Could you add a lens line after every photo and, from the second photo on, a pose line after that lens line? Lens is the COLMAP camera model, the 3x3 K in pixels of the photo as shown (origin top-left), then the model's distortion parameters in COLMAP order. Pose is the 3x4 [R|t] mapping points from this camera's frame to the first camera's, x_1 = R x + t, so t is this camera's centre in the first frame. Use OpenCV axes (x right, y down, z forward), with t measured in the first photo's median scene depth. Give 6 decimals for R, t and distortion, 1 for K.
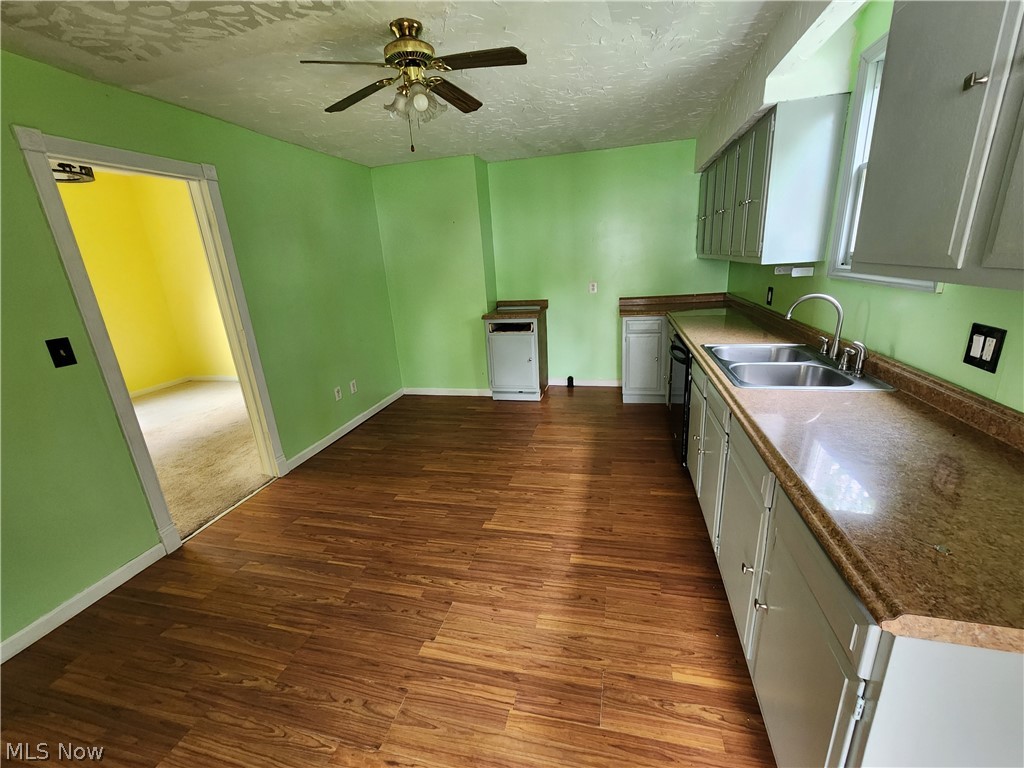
lens RADIAL K [[416.6, 0, 512.0], [0, 416.6, 384.0], [0, 0, 1]] dist [-0.000972, 0.000768]
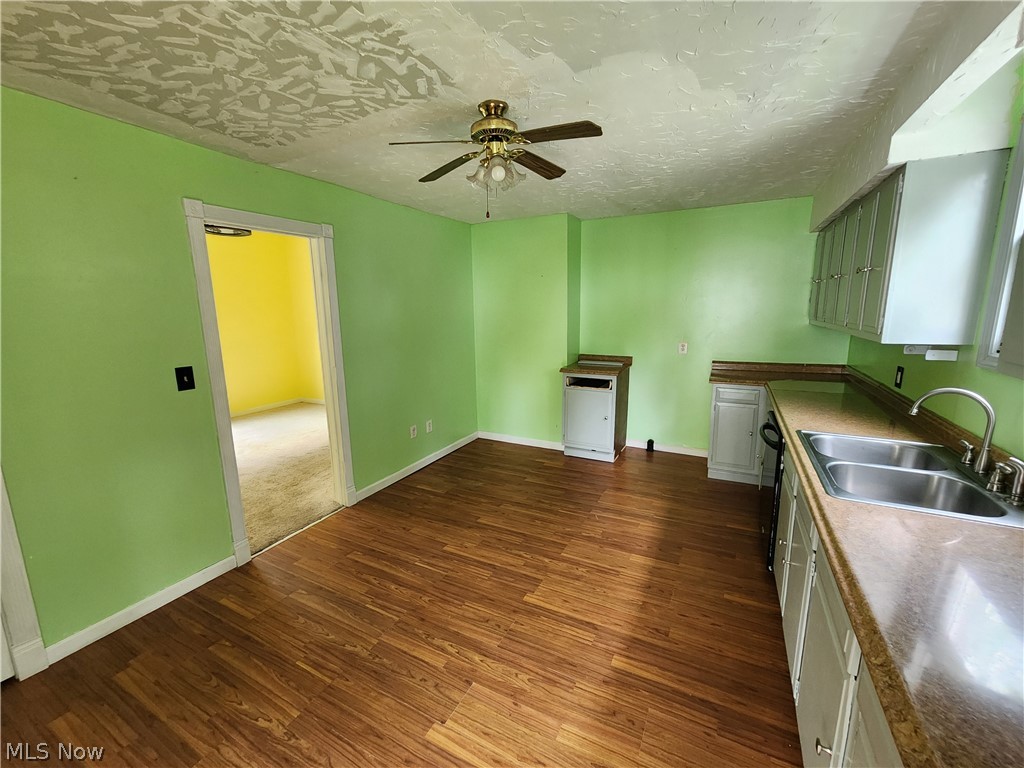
lens RADIAL K [[416.6, 0, 512.0], [0, 416.6, 384.0], [0, 0, 1]] dist [-0.000972, 0.000768]
pose [[0.970887, 0.089872, -0.222037, 0.073633], [-0.111918, 0.989745, -0.088764, -0.050548], [0.211783, 0.111030, 0.970989, 0.040013]]
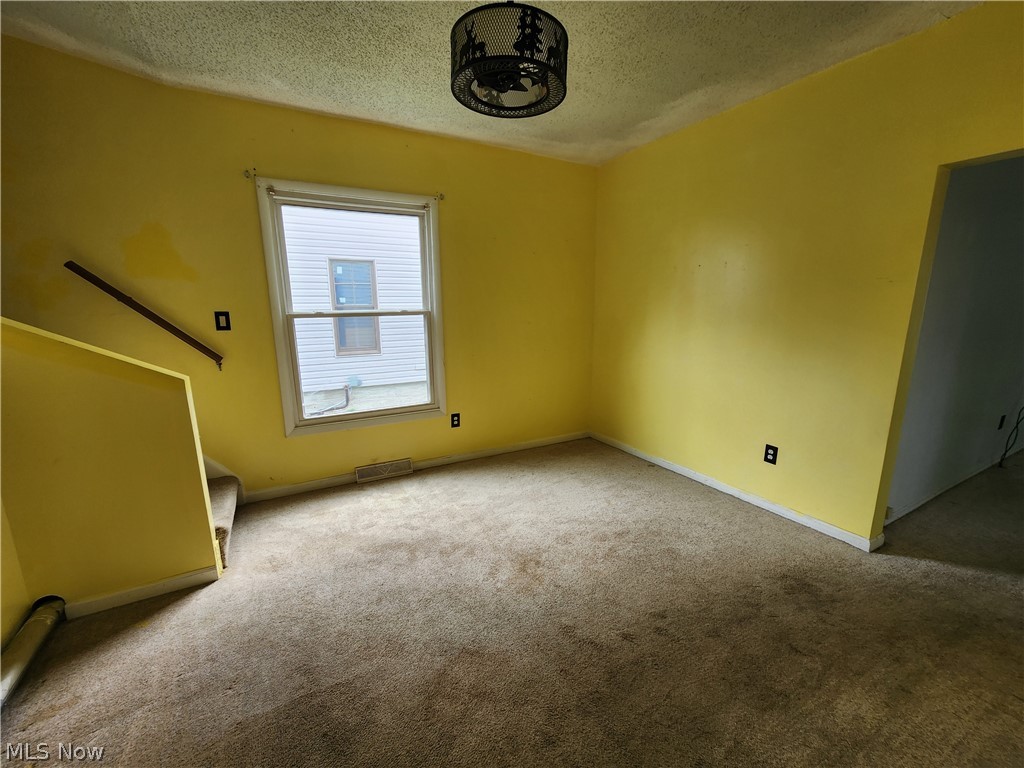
lens RADIAL K [[416.6, 0, 512.0], [0, 416.6, 384.0], [0, 0, 1]] dist [-0.000972, 0.000768]
pose [[0.666663, 0.206278, -0.716247, -0.934036], [-0.251746, 0.966787, 0.044115, -0.240127], [0.701559, 0.150903, 0.696451, 0.995848]]
